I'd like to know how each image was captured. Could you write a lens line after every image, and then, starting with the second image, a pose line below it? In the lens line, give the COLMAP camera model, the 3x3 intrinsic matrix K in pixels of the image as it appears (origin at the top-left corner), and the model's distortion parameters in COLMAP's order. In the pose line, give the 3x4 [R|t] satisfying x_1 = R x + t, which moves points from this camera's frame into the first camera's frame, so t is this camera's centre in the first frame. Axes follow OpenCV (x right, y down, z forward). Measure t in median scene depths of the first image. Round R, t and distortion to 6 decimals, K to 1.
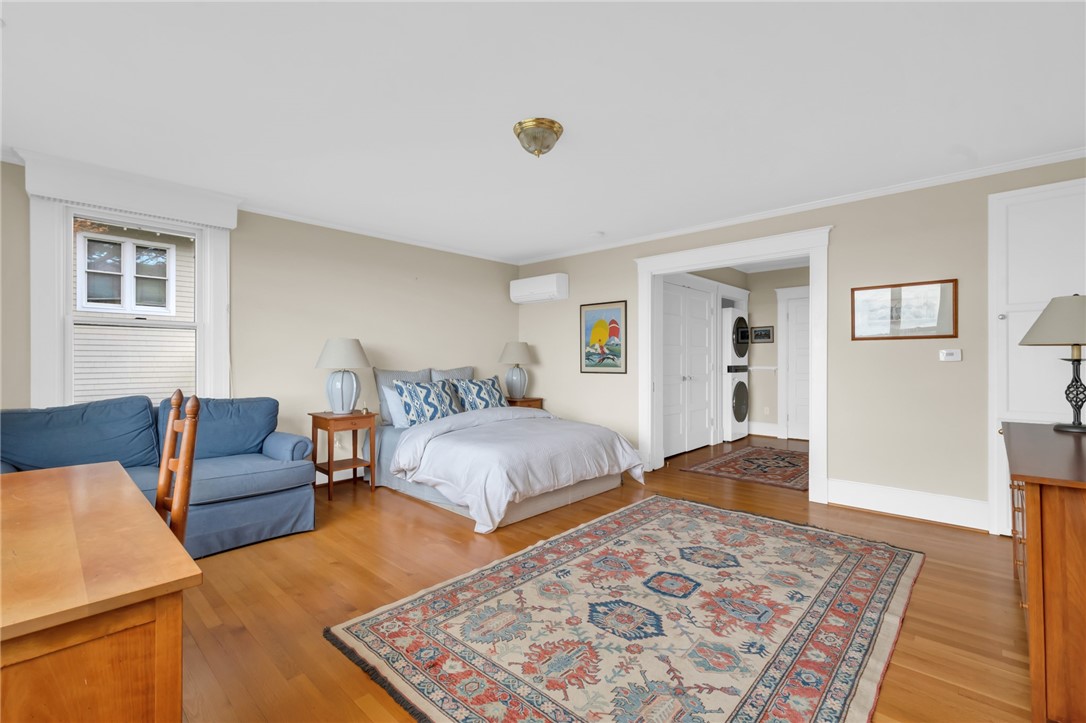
lens RADIAL K [[470.2, 0, 556.4], [0, 470.2, 358.3], [0, 0, 1]] dist [0.010214, -0.000425]
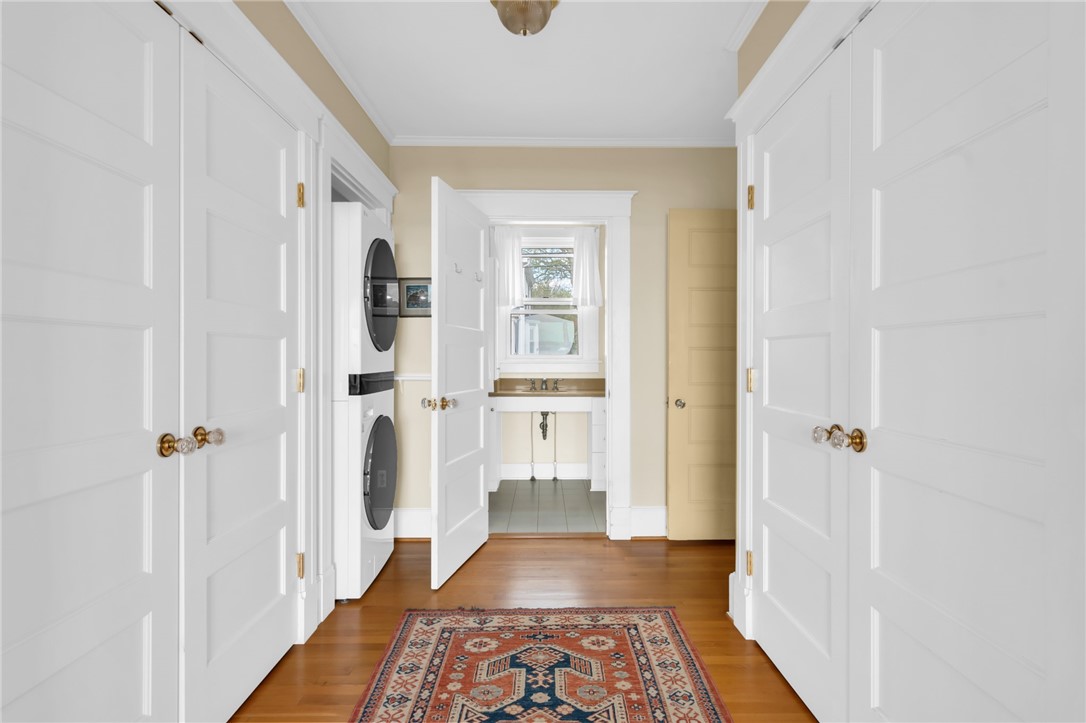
lens RADIAL K [[543.5, 0, 545.8], [0, 543.5, 359.3], [0, 0, 1]] dist [-0.000500, -0.000290]
pose [[0.732017, -0.003170, 0.681279, 0.482258], [-0.001915, 0.999976, 0.006710, 0.004046], [-0.681284, -0.006217, 0.731993, 1.475933]]
